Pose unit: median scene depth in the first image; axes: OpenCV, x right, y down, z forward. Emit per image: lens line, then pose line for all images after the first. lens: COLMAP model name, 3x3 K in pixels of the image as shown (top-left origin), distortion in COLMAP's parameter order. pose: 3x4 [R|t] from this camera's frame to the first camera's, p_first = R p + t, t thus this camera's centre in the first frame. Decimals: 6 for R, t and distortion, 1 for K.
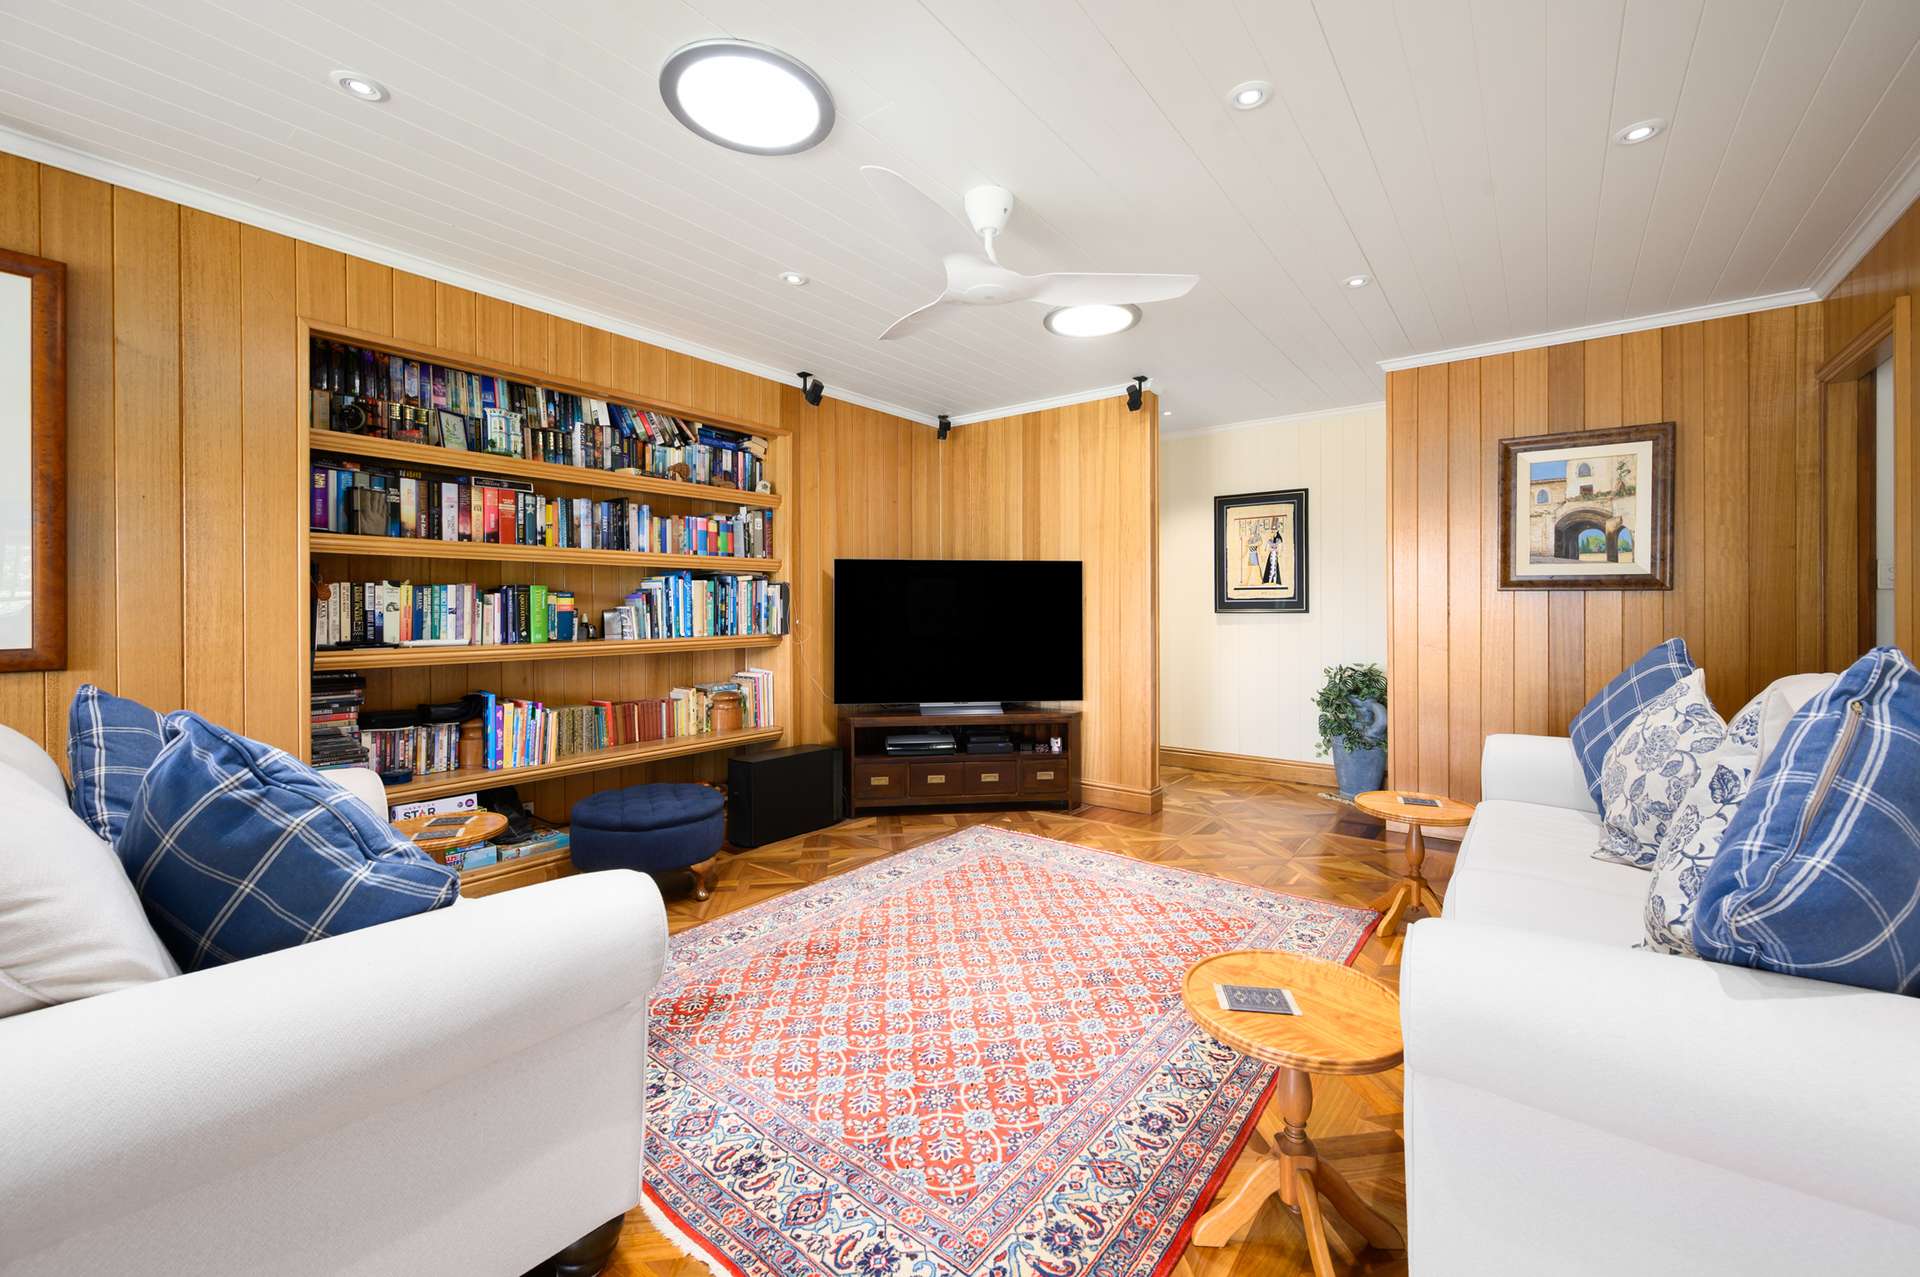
lens RADIAL K [[760.2, 0, 965.2], [0, 760.2, 618.6], [0, 0, 1]] dist [-0.002368, -0.000078]
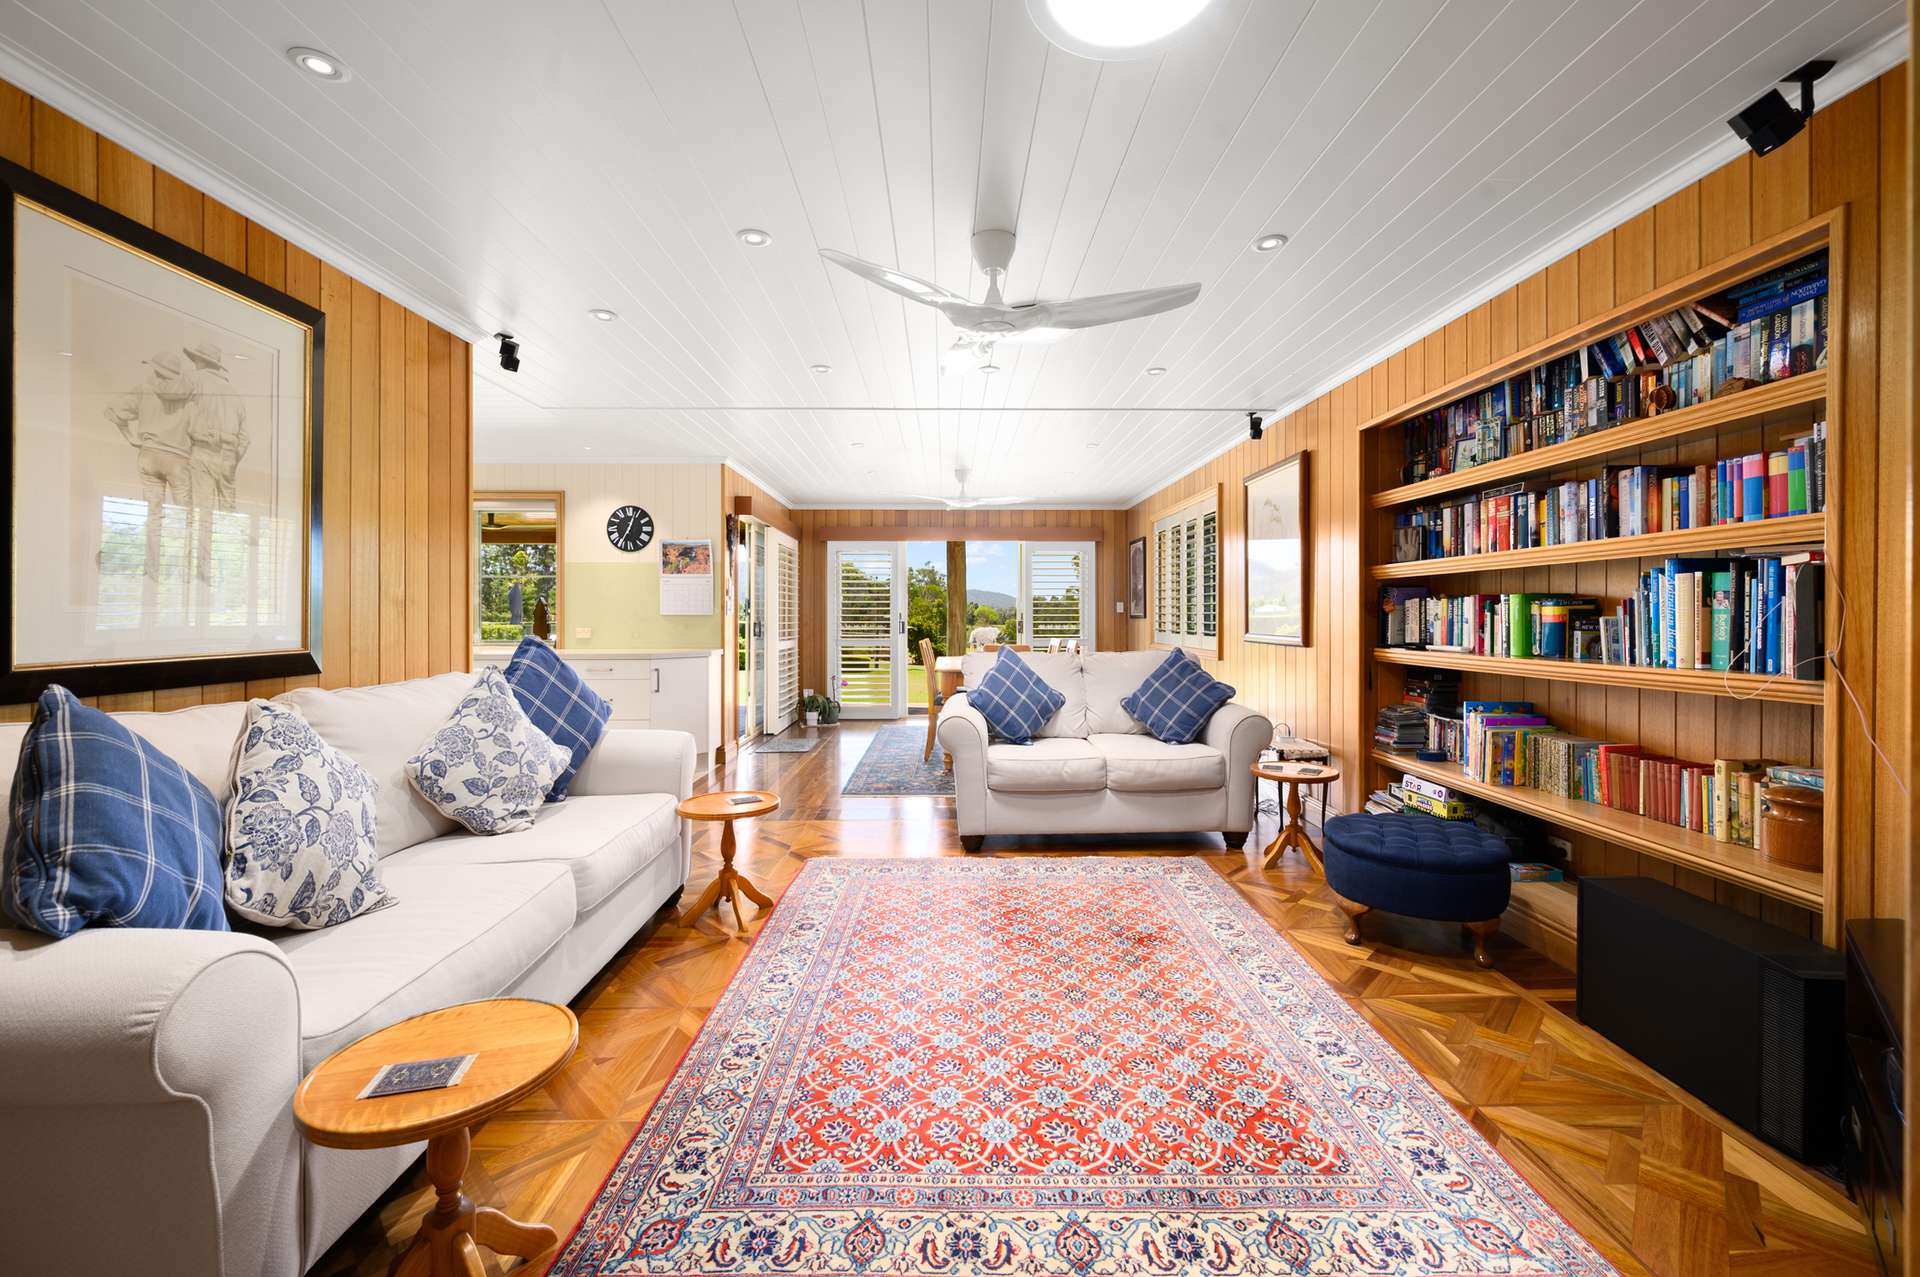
lens RADIAL K [[760.2, 0, 964.9], [0, 760.2, 619.6], [0, 0, 1]] dist [-0.002368, -0.000078]
pose [[-0.777551, 0.007551, -0.628774, 0.552496], [-0.005296, 0.999814, 0.018556, -0.027208], [0.628797, 0.017758, -0.777366, 1.347765]]
